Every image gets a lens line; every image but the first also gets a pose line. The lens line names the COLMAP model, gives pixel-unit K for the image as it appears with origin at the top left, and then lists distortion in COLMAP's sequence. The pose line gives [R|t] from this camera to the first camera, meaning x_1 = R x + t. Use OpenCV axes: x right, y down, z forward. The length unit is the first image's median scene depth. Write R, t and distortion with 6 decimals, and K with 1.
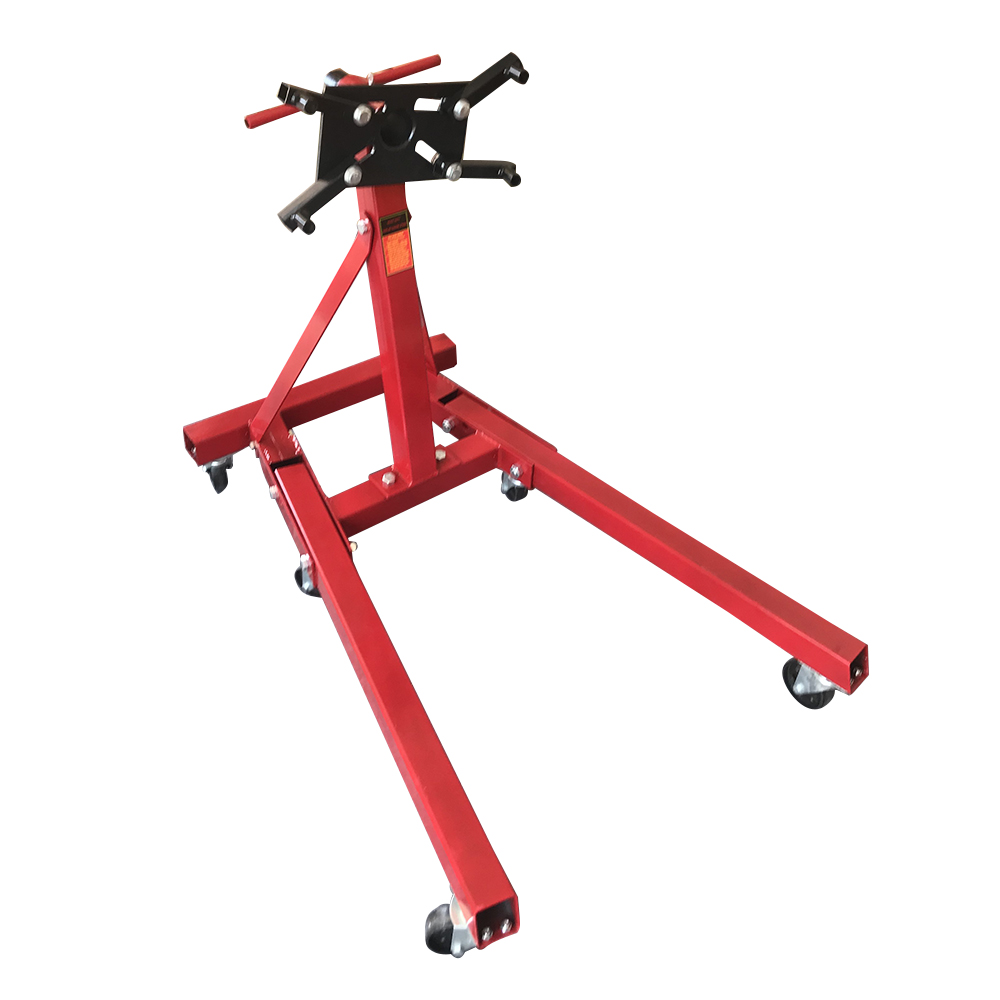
lens RADIAL K [[1184.4, 0, 554.1], [0, 1184.4, 498.8], [0, 0, 1]] dist [-0.004391, 0.000650]
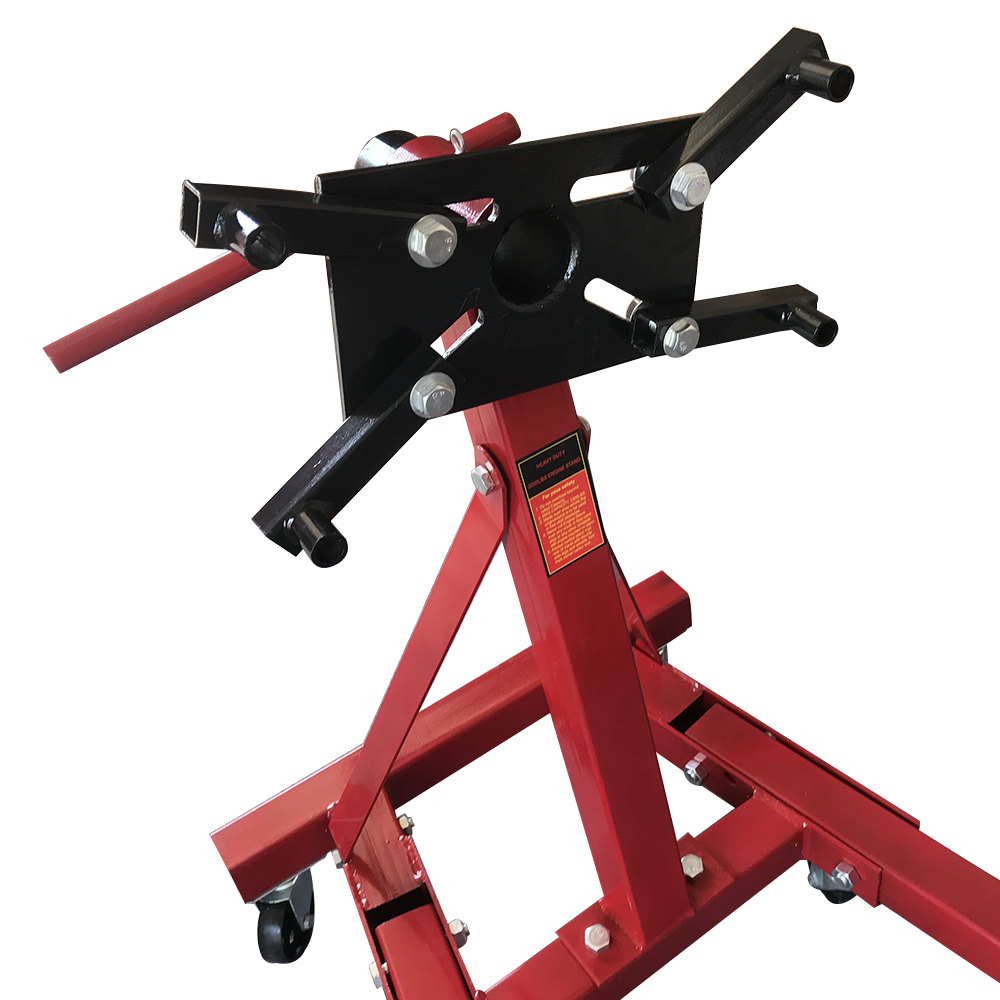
lens RADIAL K [[1184.4, 0, 554.1], [0, 1184.4, 498.8], [0, 0, 1]] dist [-0.004391, 0.000650]
pose [[0.981331, -0.109235, -0.158293, -0.066810], [0.099337, 0.992647, -0.069170, -0.189730], [0.164685, 0.052154, 0.984966, 0.570904]]
